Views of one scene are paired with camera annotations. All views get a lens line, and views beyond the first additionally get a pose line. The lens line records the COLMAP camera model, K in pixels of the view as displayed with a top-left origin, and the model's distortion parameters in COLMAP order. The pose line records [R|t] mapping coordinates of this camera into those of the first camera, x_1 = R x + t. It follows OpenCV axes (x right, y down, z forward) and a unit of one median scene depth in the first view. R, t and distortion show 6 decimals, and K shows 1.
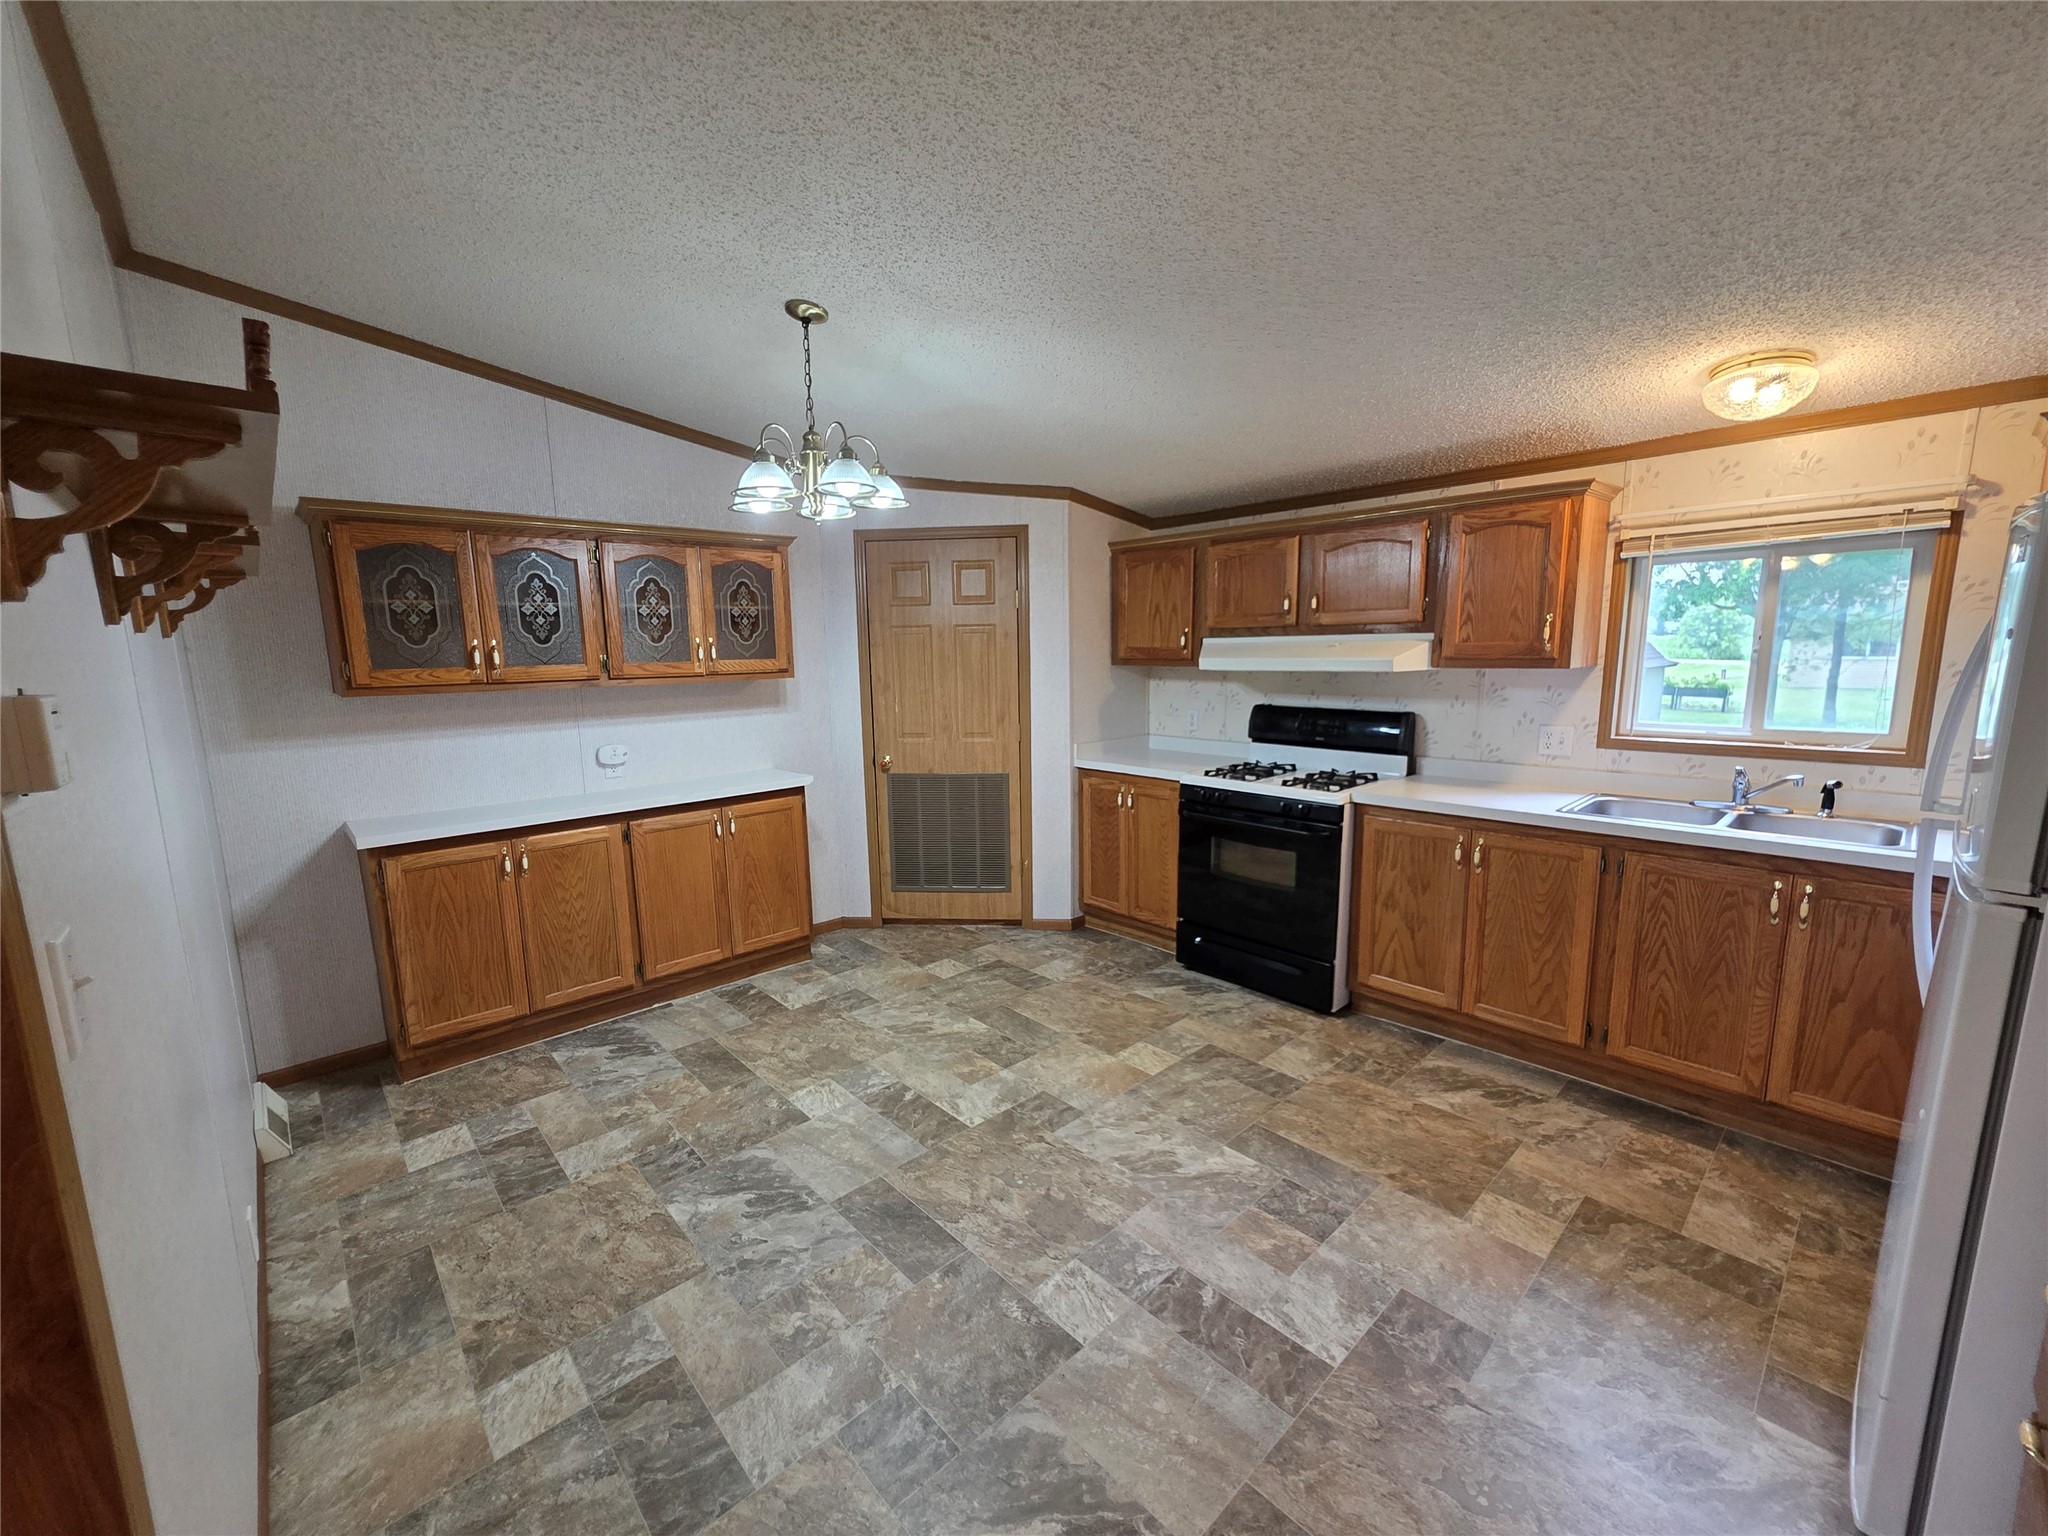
lens RADIAL K [[823.8, 0, 1013.7], [0, 823.8, 776.3], [0, 0, 1]] dist [0.004398, -0.000896]
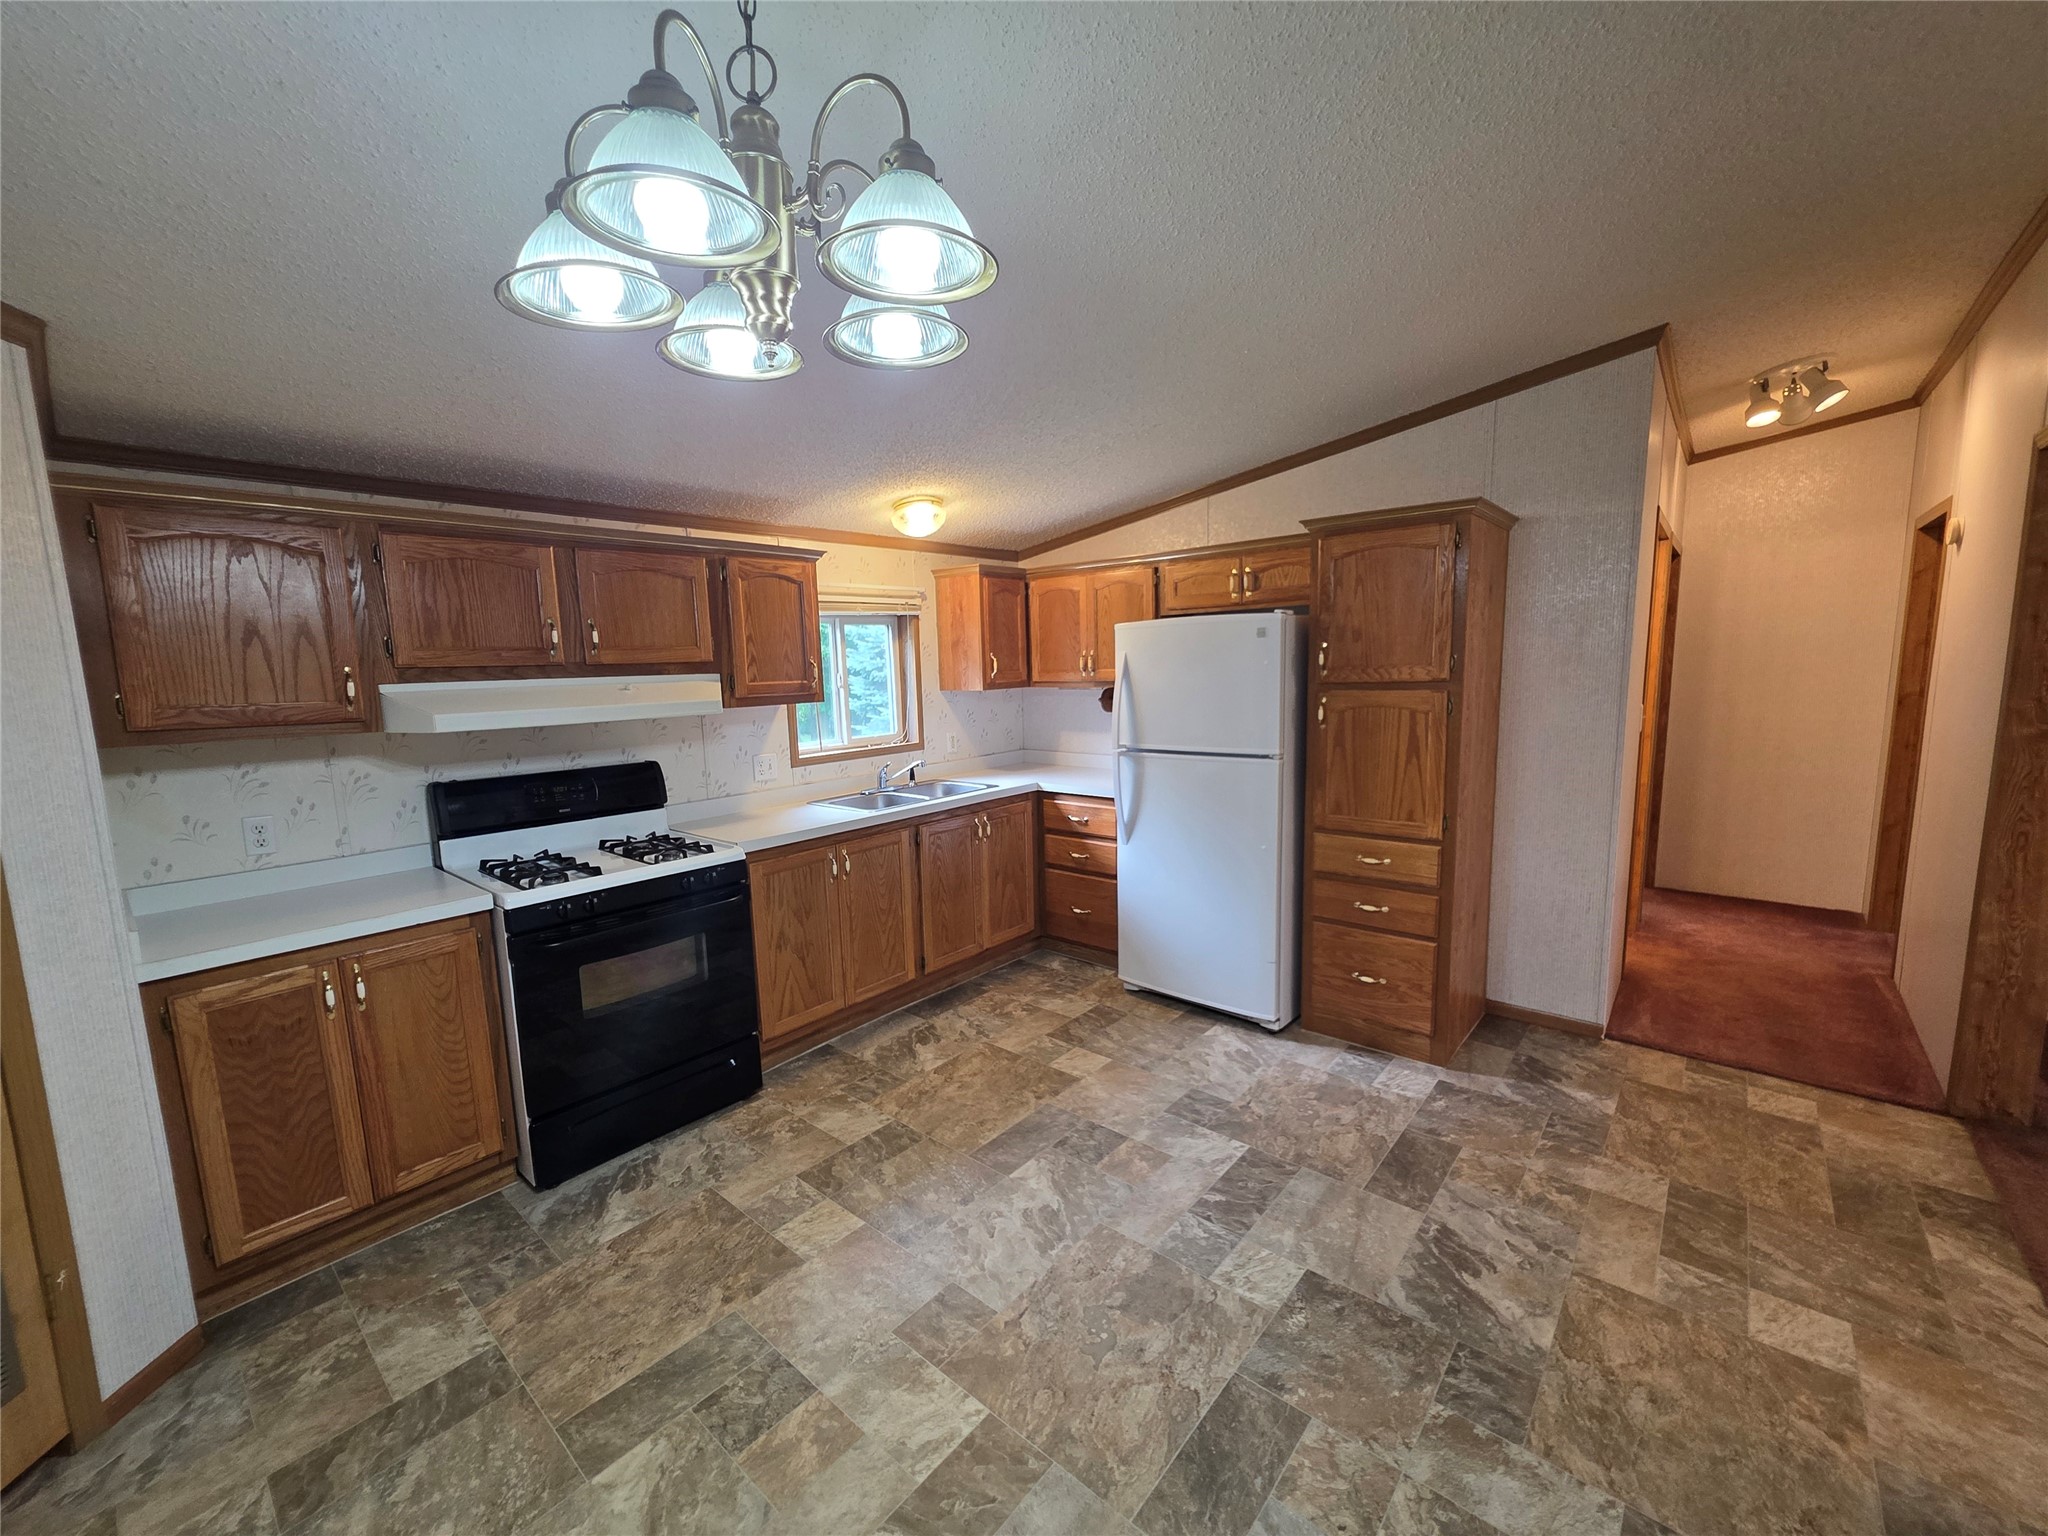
lens RADIAL K [[823.8, 0, 1013.7], [0, 823.8, 776.3], [0, 0, 1]] dist [0.004398, -0.000896]
pose [[-0.112976, -0.110732, 0.987408, -0.605387], [0.190663, 0.972886, 0.130918, -0.133894], [-0.975133, 0.203053, -0.088801, 0.888387]]
